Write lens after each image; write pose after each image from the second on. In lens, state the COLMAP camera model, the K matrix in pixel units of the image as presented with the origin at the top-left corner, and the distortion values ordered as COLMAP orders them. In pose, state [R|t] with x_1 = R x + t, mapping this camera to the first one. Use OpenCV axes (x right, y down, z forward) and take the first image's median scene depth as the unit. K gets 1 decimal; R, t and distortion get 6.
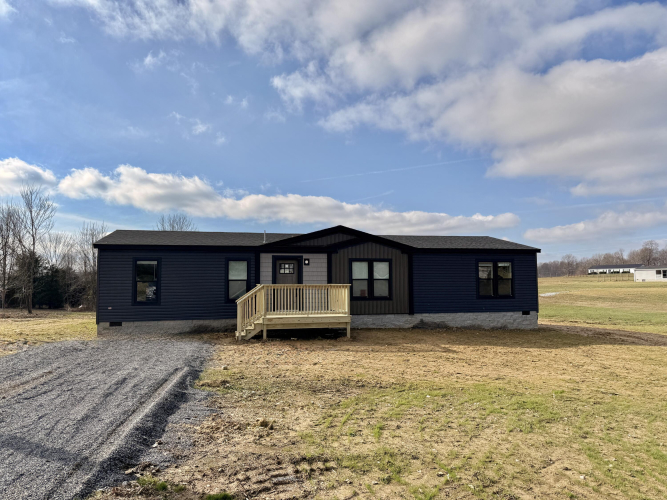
lens RADIAL K [[468.4, 0, 333.5], [0, 468.4, 250.0], [0, 0, 1]] dist [0.000775, 0.000022]
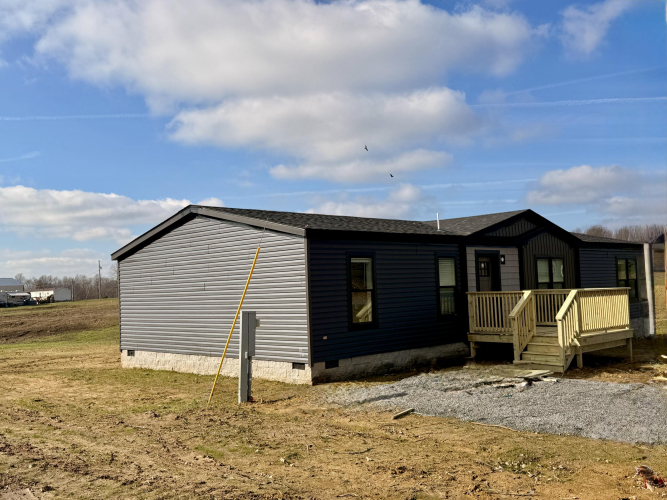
lens RADIAL K [[742.5, 0, 333.5], [0, 742.5, 250.0], [0, 0, 1]] dist [-0.000193, -0.001660]
pose [[0.854971, 0.003773, 0.518662, -0.852124], [-0.001271, 0.999986, -0.005180, 0.017230], [-0.518674, 0.003770, 0.854964, 0.178900]]
